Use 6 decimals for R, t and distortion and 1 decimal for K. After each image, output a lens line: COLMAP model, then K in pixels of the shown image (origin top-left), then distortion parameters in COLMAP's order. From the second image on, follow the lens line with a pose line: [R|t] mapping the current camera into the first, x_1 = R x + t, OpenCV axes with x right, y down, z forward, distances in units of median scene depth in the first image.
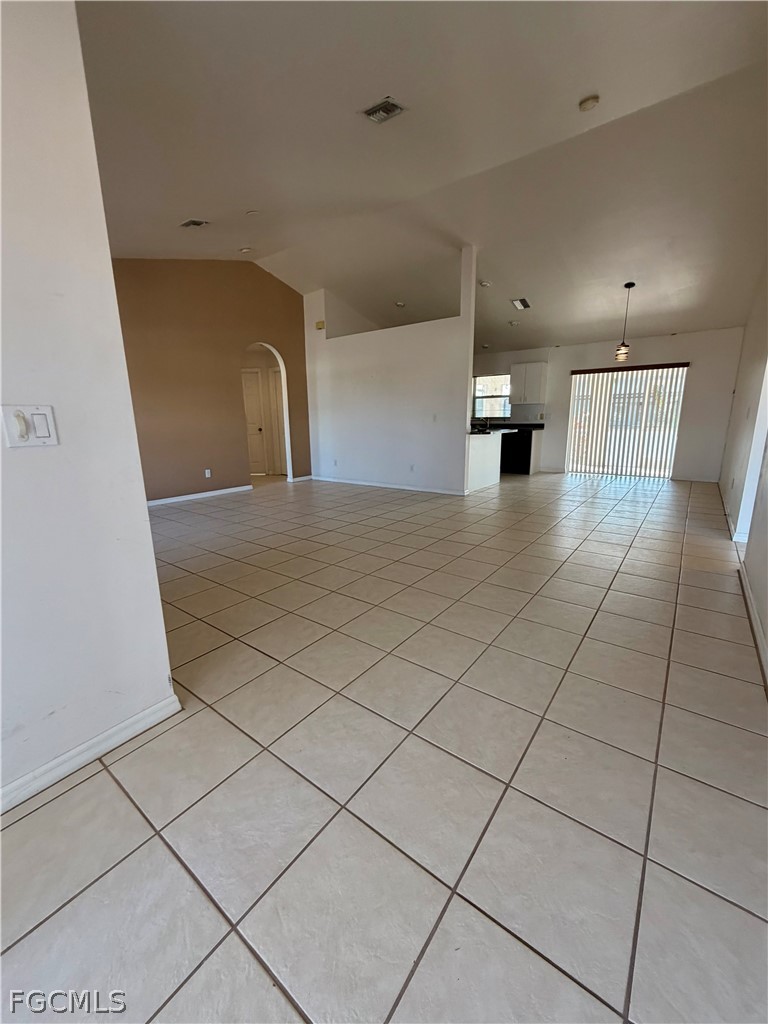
lens RADIAL K [[408.1, 0, 385.8], [0, 408.1, 514.4], [0, 0, 1]] dist [-0.000401, -0.000329]
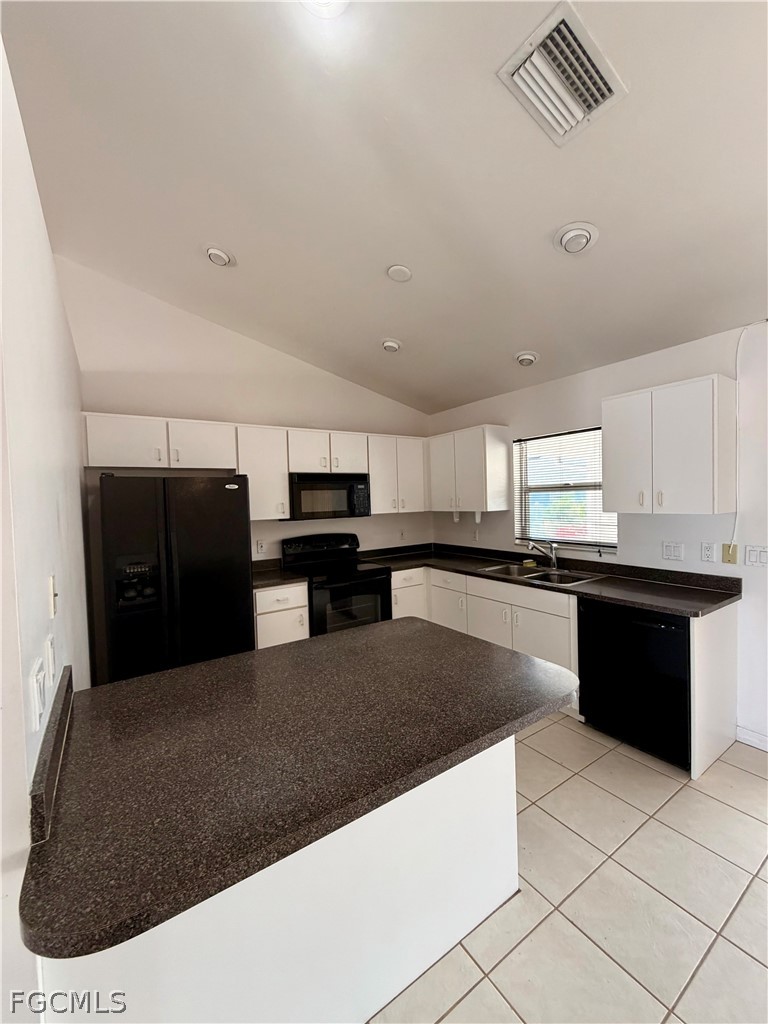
lens RADIAL K [[408.1, 0, 385.4], [0, 408.1, 510.6], [0, 0, 1]] dist [-0.000401, -0.000329]
pose [[0.941882, -0.001880, -0.335939, 0.244094], [-0.060705, 0.982571, -0.175698, -0.201048], [0.330415, 0.185880, 0.925351, 0.629926]]
